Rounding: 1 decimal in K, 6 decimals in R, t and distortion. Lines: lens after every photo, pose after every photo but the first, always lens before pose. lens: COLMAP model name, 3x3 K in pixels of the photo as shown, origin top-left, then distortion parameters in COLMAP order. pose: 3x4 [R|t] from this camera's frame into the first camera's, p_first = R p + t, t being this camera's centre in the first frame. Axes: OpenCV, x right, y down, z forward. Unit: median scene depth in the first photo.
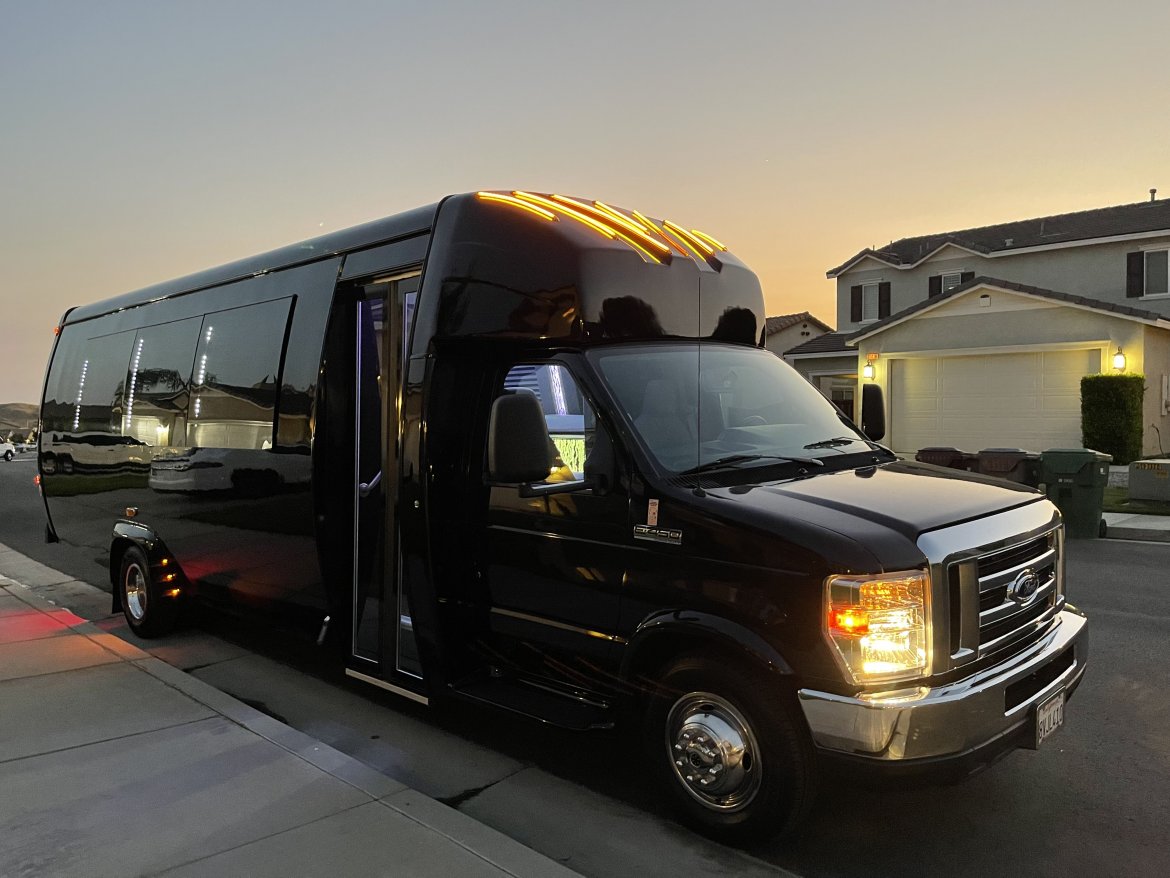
lens RADIAL K [[872.3, 0, 584.0], [0, 872.3, 457.6], [0, 0, 1]] dist [0.046577, -0.011122]
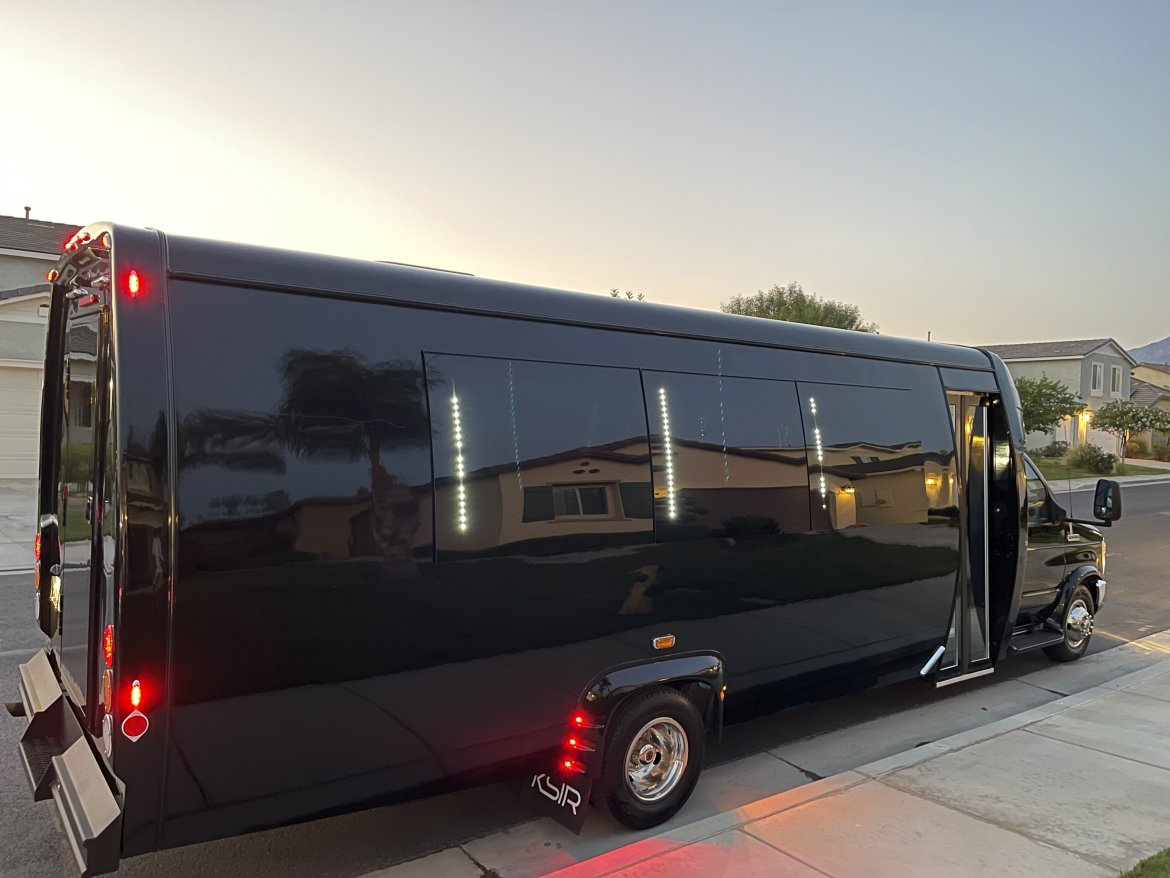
lens RADIAL K [[869.8, 0, 597.8], [0, 869.8, 435.4], [0, 0, 1]] dist [0.073590, -0.106953]
pose [[0.134168, 0.003037, 0.990954, -2.044157], [0.018352, 0.999816, -0.005549, -0.162523], [-0.990789, 0.018931, 0.134087, 1.648706]]
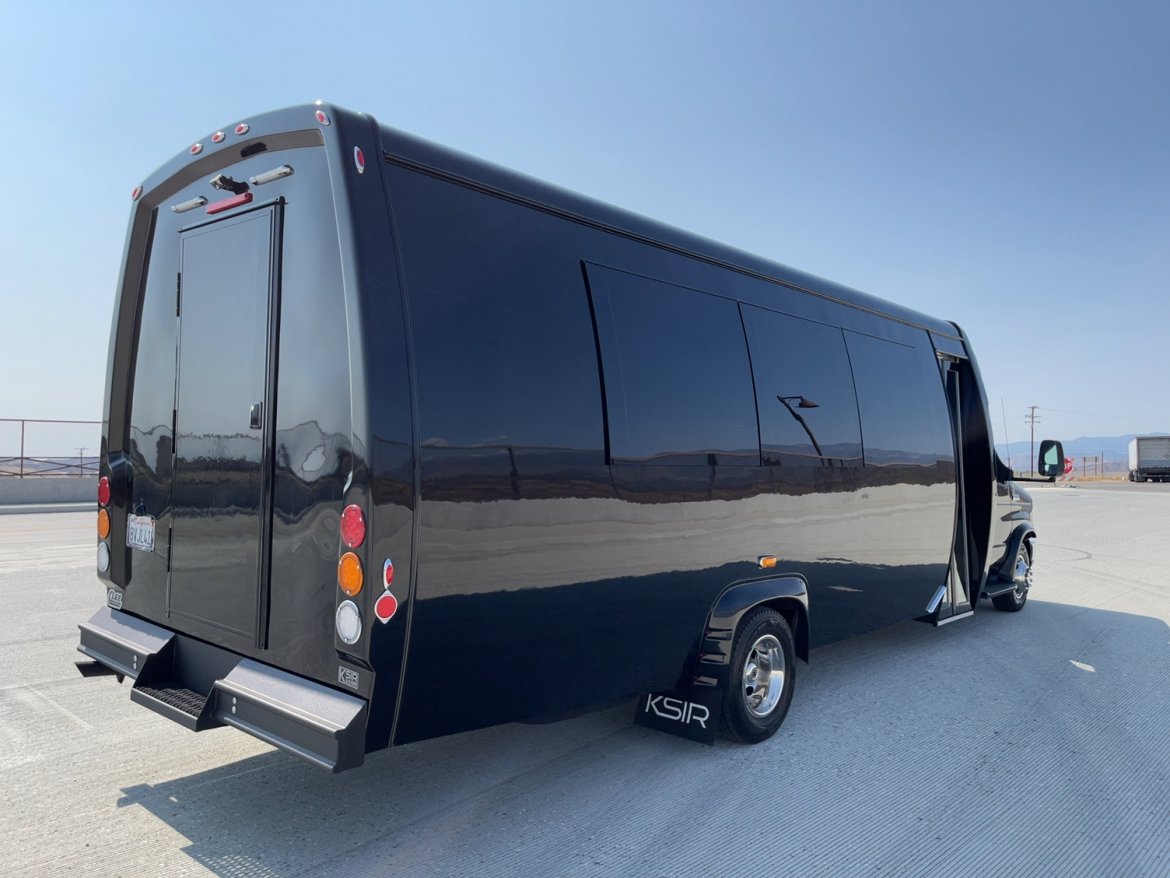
lens RADIAL K [[869.8, 0, 597.8], [0, 869.8, 435.4], [0, 0, 1]] dist [0.073590, -0.106953]
pose [[-0.050150, 0.048870, 0.997545, -2.084168], [0.044942, 0.997901, -0.046628, -0.019960], [-0.997730, 0.042493, -0.052241, 2.016227]]
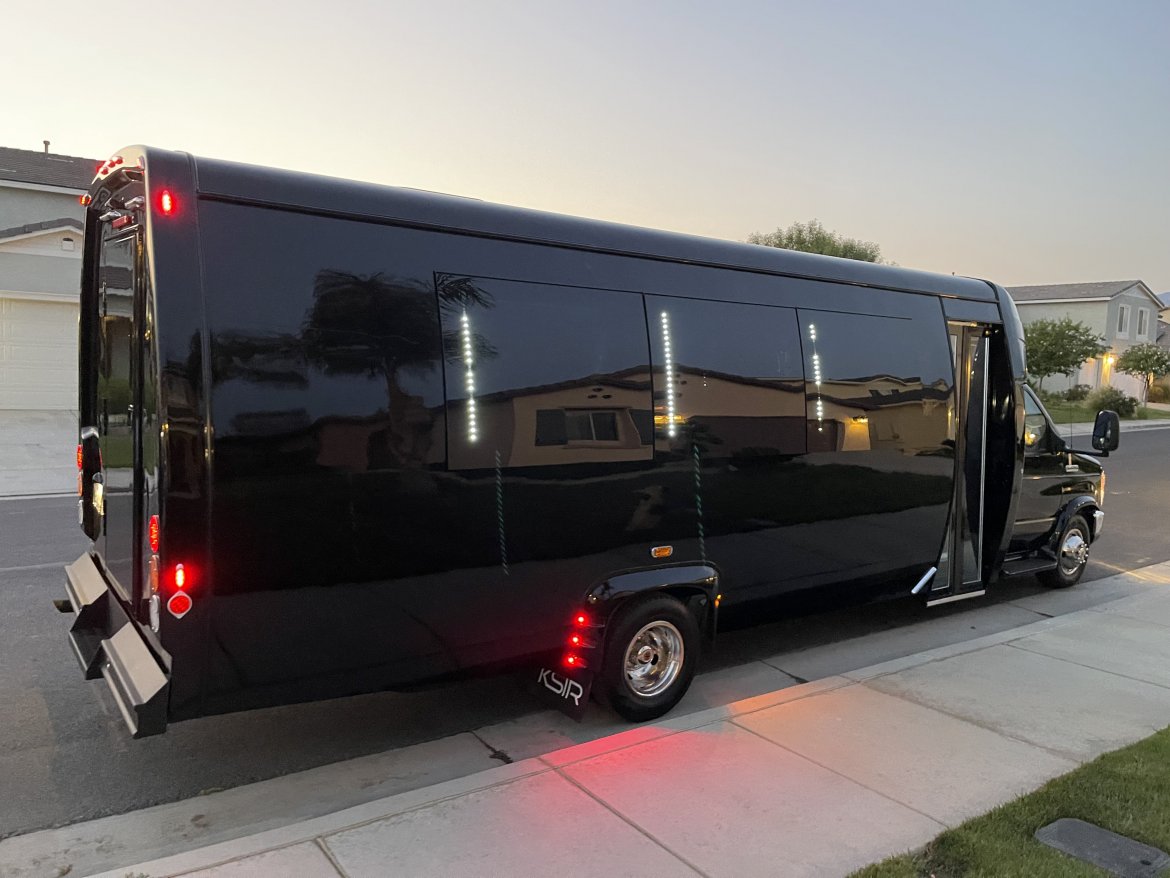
lens RADIAL K [[871.9, 0, 589.9], [0, 871.9, 438.4], [0, 0, 1]] dist [0.057539, -0.075524]
pose [[0.161861, -0.064676, 0.984692, -2.105351], [0.010350, 0.997906, 0.063843, -0.133015], [-0.986759, -0.000142, 0.162192, 1.622737]]
